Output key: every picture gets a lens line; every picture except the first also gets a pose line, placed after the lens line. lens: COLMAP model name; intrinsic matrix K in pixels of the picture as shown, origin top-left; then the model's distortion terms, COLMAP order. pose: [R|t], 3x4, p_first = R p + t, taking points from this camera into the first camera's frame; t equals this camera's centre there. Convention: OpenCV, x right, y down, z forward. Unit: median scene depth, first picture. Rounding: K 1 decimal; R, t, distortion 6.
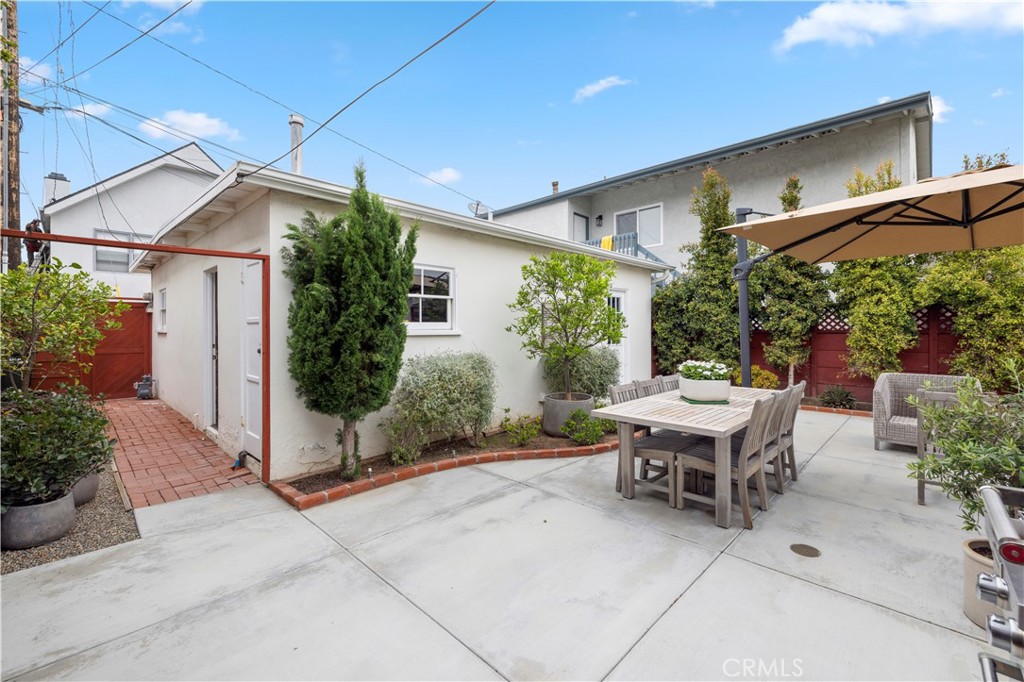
lens RADIAL K [[438.0, 0, 506.8], [0, 438.0, 325.4], [0, 0, 1]] dist [-0.000336, 0.000043]
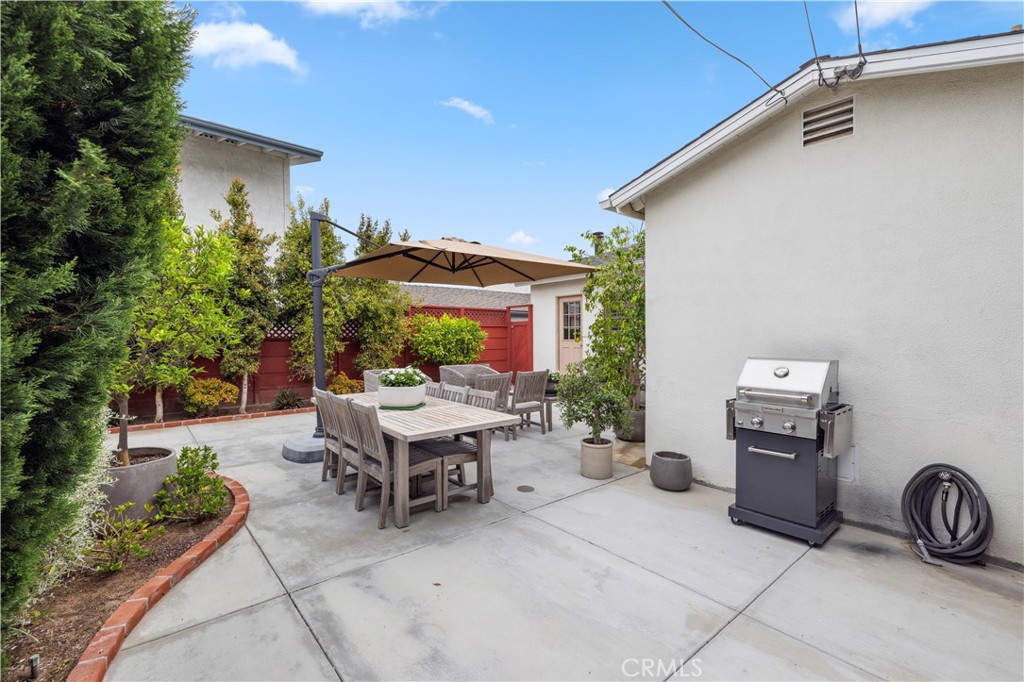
lens RADIAL K [[446.0, 0, 506.5], [0, 446.0, 335.7], [0, 0, 1]] dist [0.000241, 0.000089]
pose [[0.091997, -0.001929, 0.995757, -0.525399], [-0.004106, 0.999989, 0.002317, 0.001597], [-0.995751, -0.004302, 0.091988, 0.612970]]
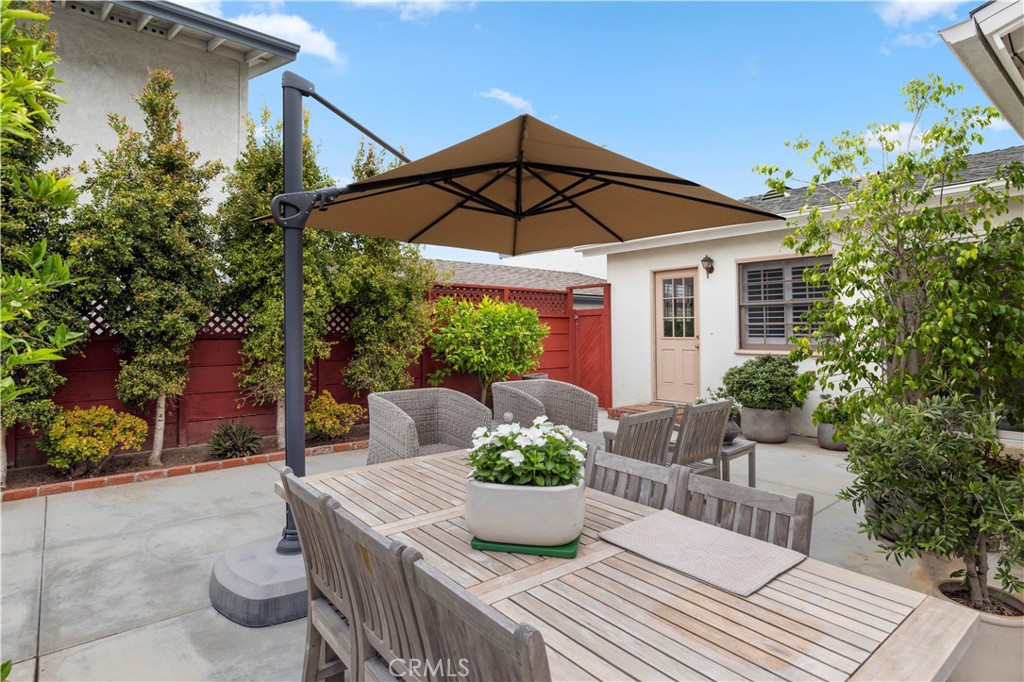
lens RADIAL K [[545.8, 0, 509.8], [0, 545.8, 305.4], [0, 0, 1]] dist [-0.001610, -0.000875]
pose [[0.097482, 0.041760, 0.994361, -0.019918], [-0.006102, 0.999126, -0.041362, -0.001538], [-0.995219, -0.002035, 0.097652, 0.897218]]
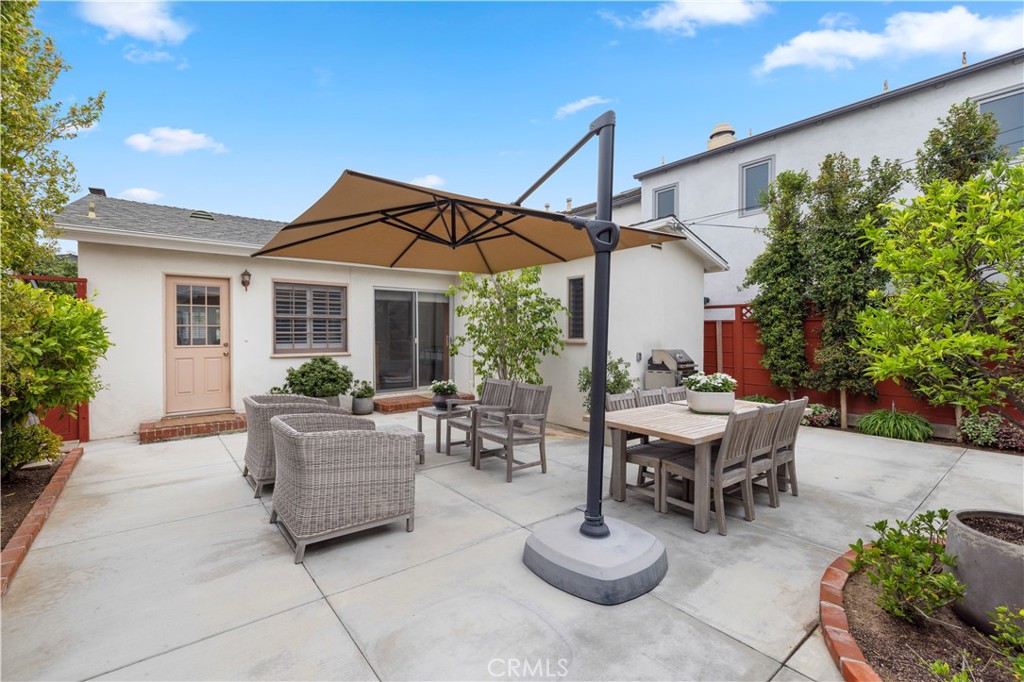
lens RADIAL K [[444.1, 0, 505.2], [0, 444.1, 331.0], [0, 0, 1]] dist [0.003263, 0.000407]
pose [[-0.992615, 0.001053, 0.121306, 0.739103], [-0.000581, 0.999910, -0.013432, -0.003270], [-0.121310, -0.013403, -0.992524, 1.941527]]
